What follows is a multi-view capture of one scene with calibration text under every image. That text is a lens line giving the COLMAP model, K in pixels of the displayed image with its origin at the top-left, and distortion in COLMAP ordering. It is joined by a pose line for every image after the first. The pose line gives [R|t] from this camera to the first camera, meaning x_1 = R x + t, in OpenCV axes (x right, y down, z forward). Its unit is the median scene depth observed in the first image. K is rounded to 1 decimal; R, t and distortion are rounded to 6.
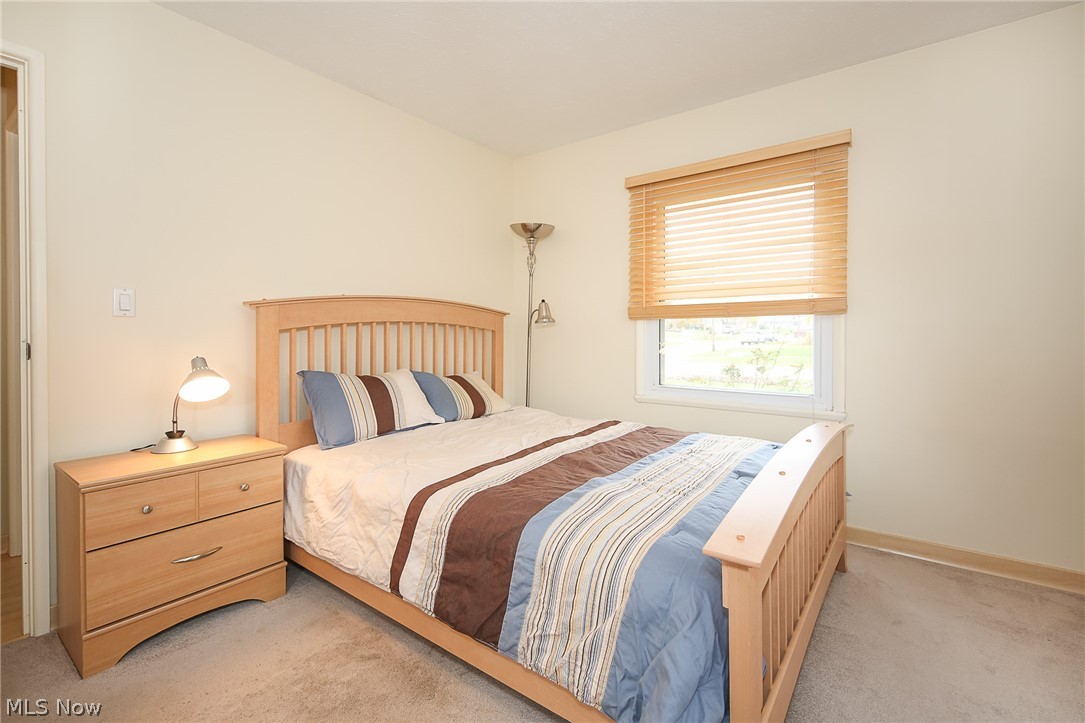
lens RADIAL K [[475.7, 0, 544.3], [0, 475.7, 344.4], [0, 0, 1]] dist [0.001384, 0.000037]
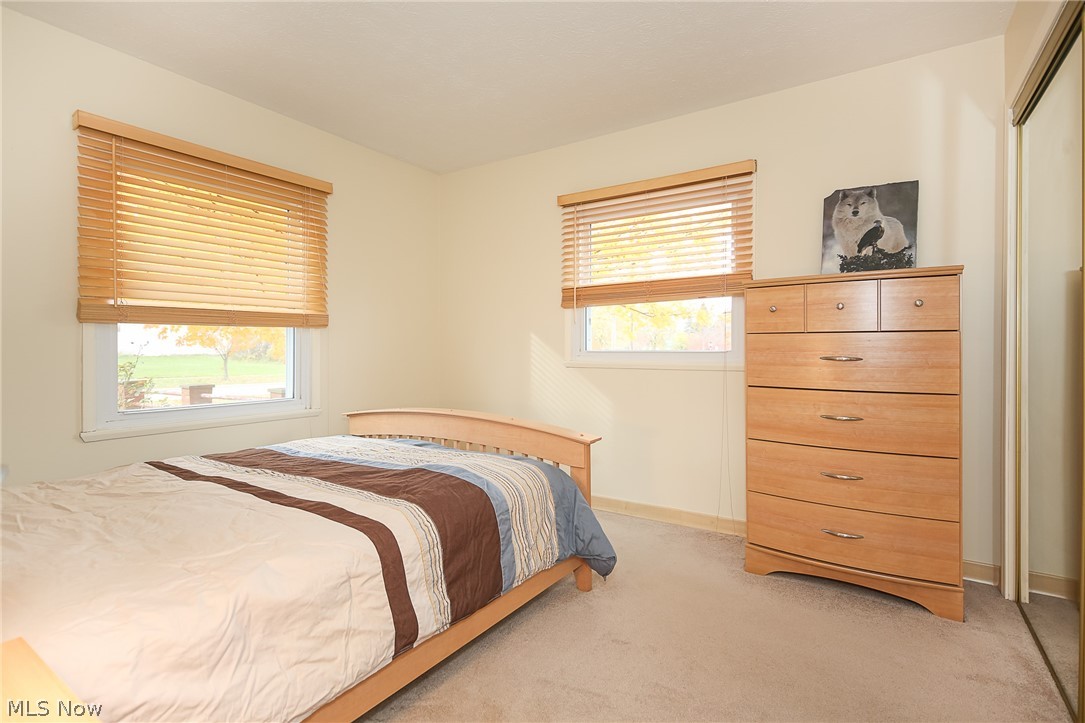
lens RADIAL K [[518.5, 0, 542.7], [0, 518.5, 350.8], [0, 0, 1]] dist [-0.000456, -0.000124]
pose [[-0.031751, -0.007109, 0.999471, -0.300887], [0.021664, 0.999735, 0.007799, -0.000900], [-0.999261, 0.021901, -0.031588, 0.190647]]
